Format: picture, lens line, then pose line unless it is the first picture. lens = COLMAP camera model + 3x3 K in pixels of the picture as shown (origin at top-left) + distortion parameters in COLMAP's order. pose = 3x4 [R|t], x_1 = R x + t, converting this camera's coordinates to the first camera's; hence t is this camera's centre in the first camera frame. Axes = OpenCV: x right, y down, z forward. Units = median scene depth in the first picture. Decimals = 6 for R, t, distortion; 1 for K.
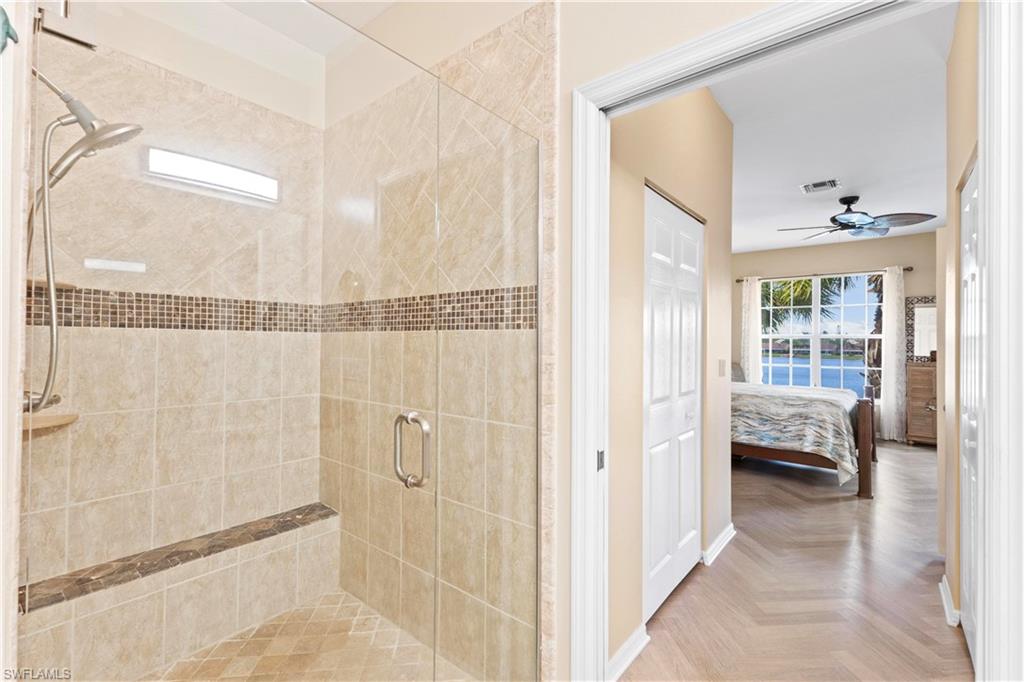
lens RADIAL K [[443.7, 0, 518.3], [0, 443.7, 340.3], [0, 0, 1]] dist [0.013963, -0.002363]
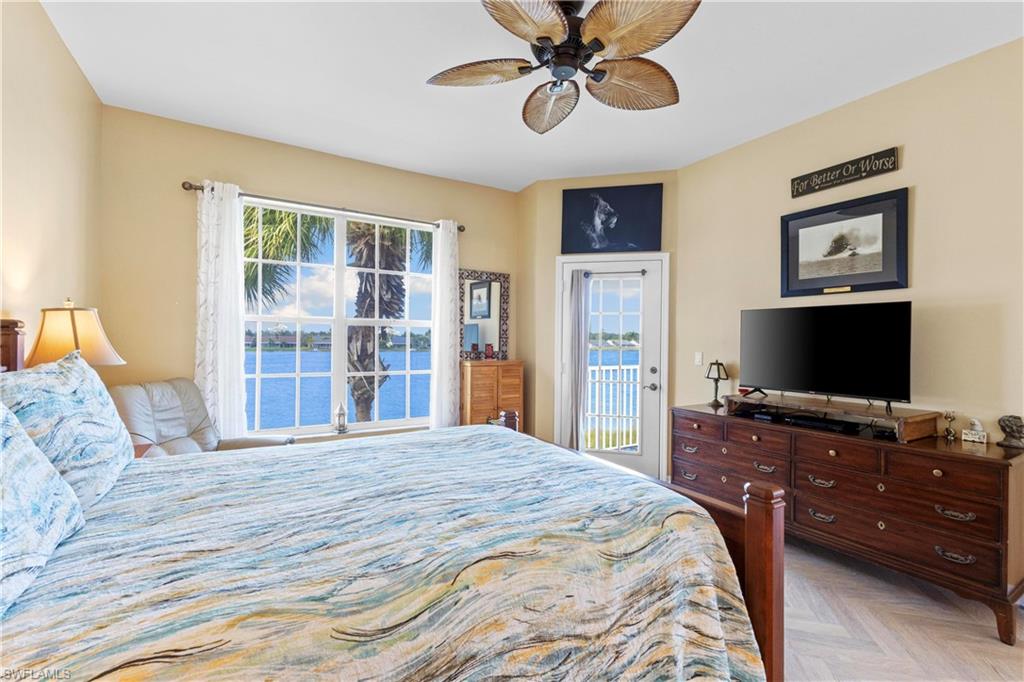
lens RADIAL K [[443.7, 0, 513.7], [0, 443.7, 339.4], [0, 0, 1]] dist [0.013963, -0.002363]
pose [[0.332321, -0.007160, 0.943139, 0.233777], [-0.010581, 0.999880, 0.011319, 0.006992], [-0.943107, -0.013741, 0.332206, 0.681701]]
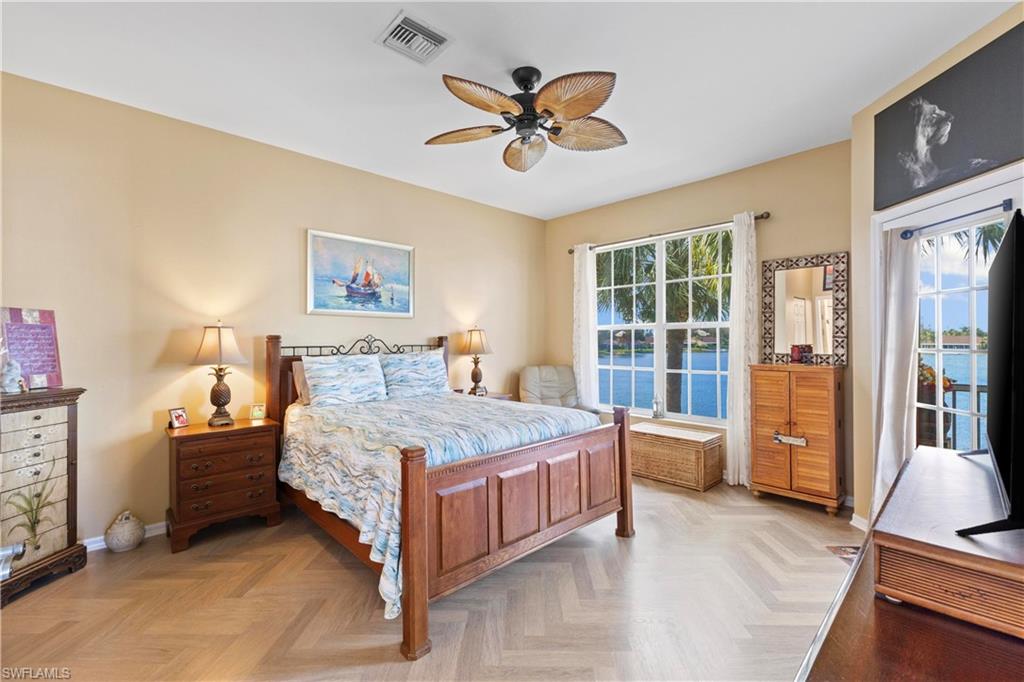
lens RADIAL K [[443.7, 0, 520.6], [0, 443.7, 339.5], [0, 0, 1]] dist [0.013963, -0.002363]
pose [[0.994132, -0.017907, -0.106678, 0.592355], [0.018280, 0.999830, 0.002516, 0.007106], [0.106614, -0.004452, 0.994290, 0.335747]]
